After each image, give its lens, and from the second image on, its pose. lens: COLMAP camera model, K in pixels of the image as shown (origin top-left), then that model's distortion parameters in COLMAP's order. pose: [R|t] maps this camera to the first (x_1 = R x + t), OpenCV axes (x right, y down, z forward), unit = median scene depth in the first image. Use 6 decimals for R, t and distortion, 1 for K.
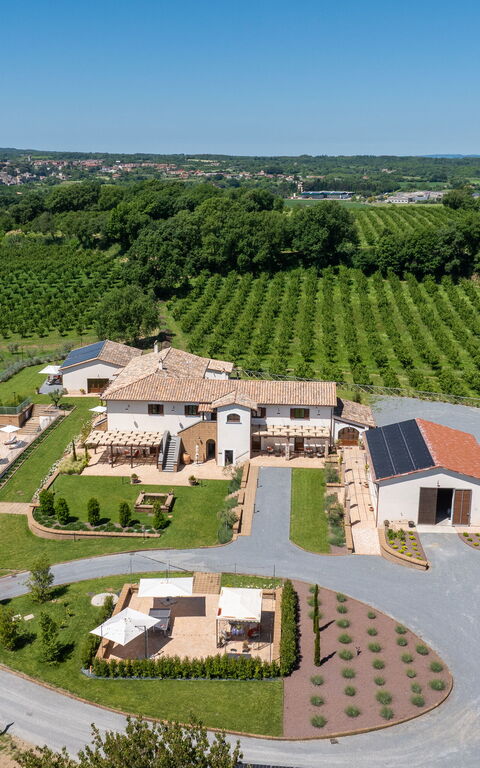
lens RADIAL K [[838.0, 0, 231.1], [0, 838.0, 337.1], [0, 0, 1]] dist [-0.008885, -0.003090]
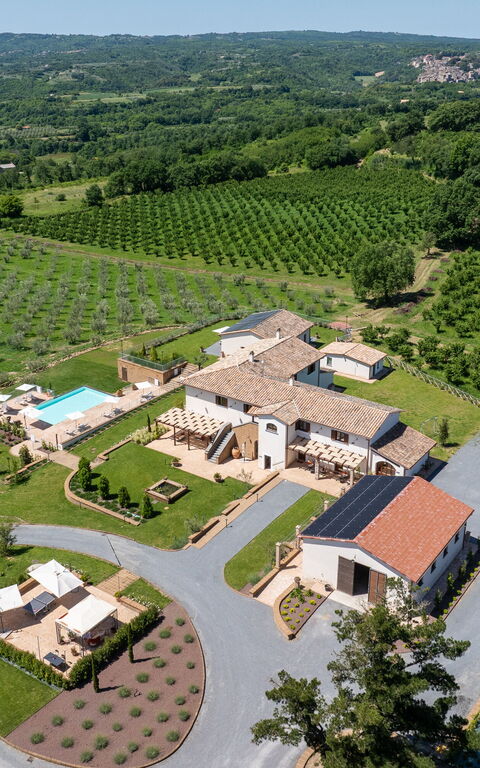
lens RADIAL K [[844.0, 0, 227.1], [0, 844.0, 310.6], [0, 0, 1]] dist [-0.008200, -0.042197]
pose [[0.848640, 0.155173, -0.505699, 0.456092], [-0.103648, 0.986253, 0.128692, -0.172514], [0.518717, -0.056798, 0.853057, 0.089424]]
